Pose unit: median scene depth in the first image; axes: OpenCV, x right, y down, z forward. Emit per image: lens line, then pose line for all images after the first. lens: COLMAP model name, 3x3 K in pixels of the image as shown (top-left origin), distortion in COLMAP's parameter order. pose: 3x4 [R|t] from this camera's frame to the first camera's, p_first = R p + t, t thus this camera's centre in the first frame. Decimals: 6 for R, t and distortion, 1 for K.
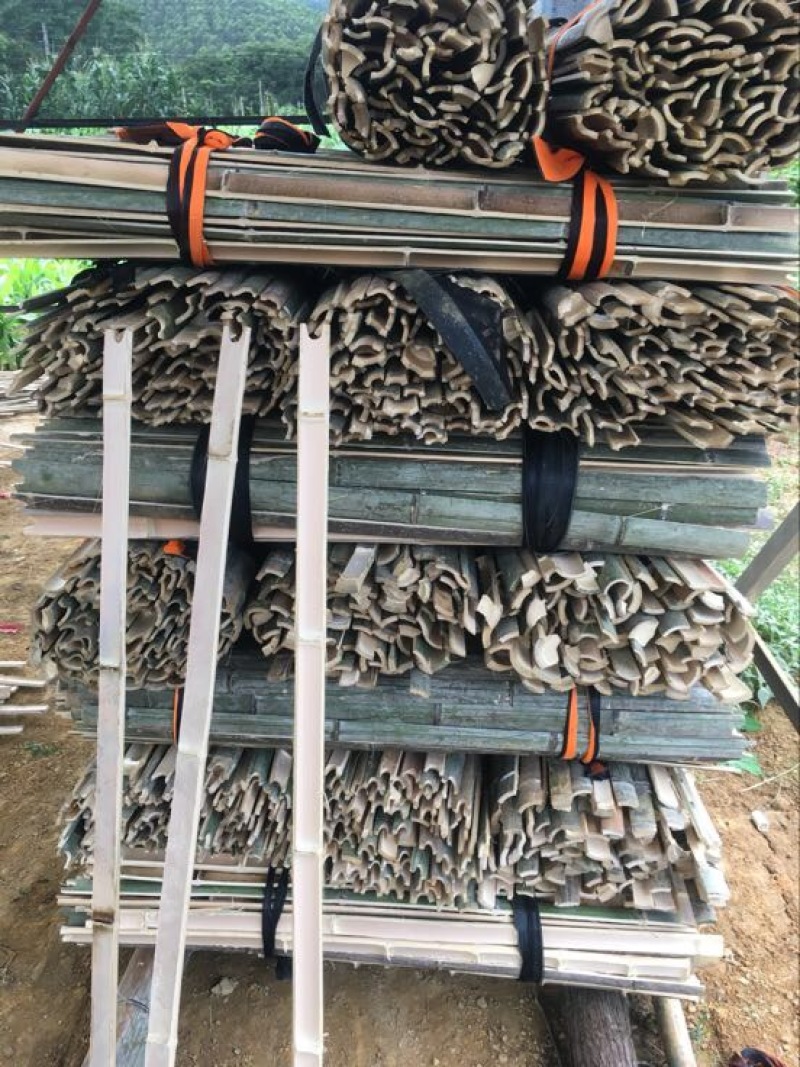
lens RADIAL K [[907.1, 0, 400.0], [0, 907.1, 533.5], [0, 0, 1]] dist [0.073058, -0.117933]
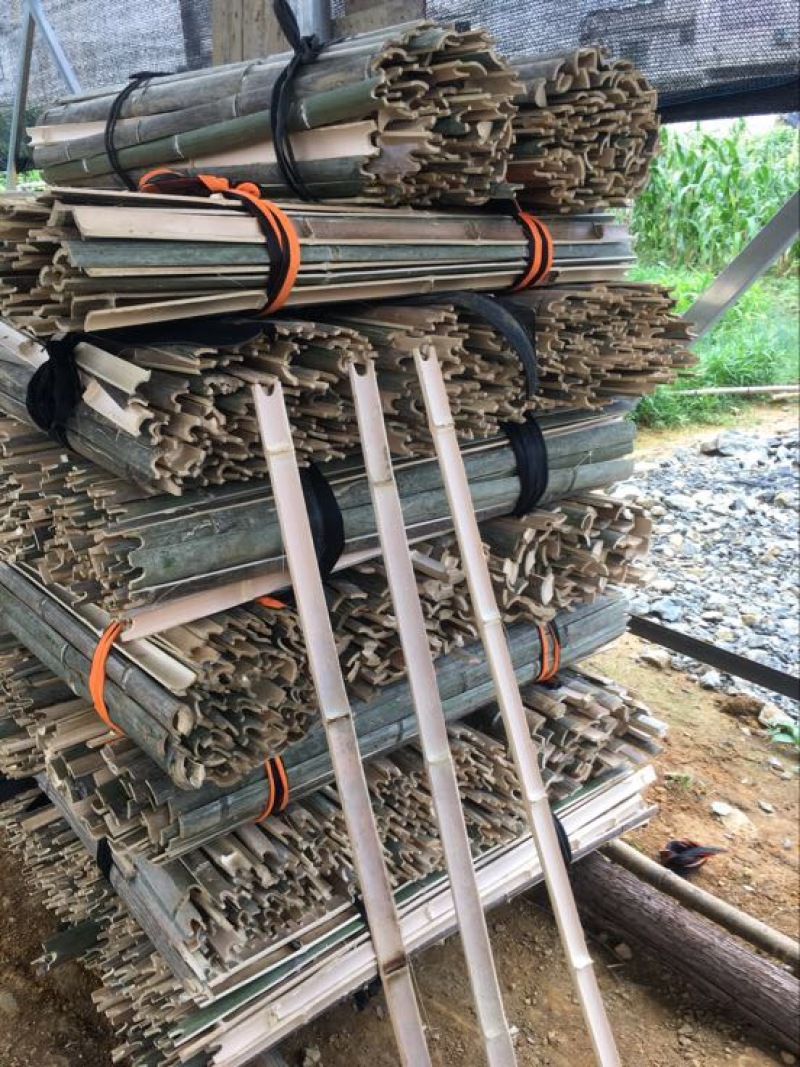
lens RADIAL K [[907.1, 0, 400.0], [0, 907.1, 533.5], [0, 0, 1]] dist [0.073058, -0.117933]
pose [[0.746148, -0.263279, 0.611513, -0.817439], [0.291328, 0.955000, 0.055695, -0.078671], [-0.598658, 0.136595, 0.789272, 0.159302]]
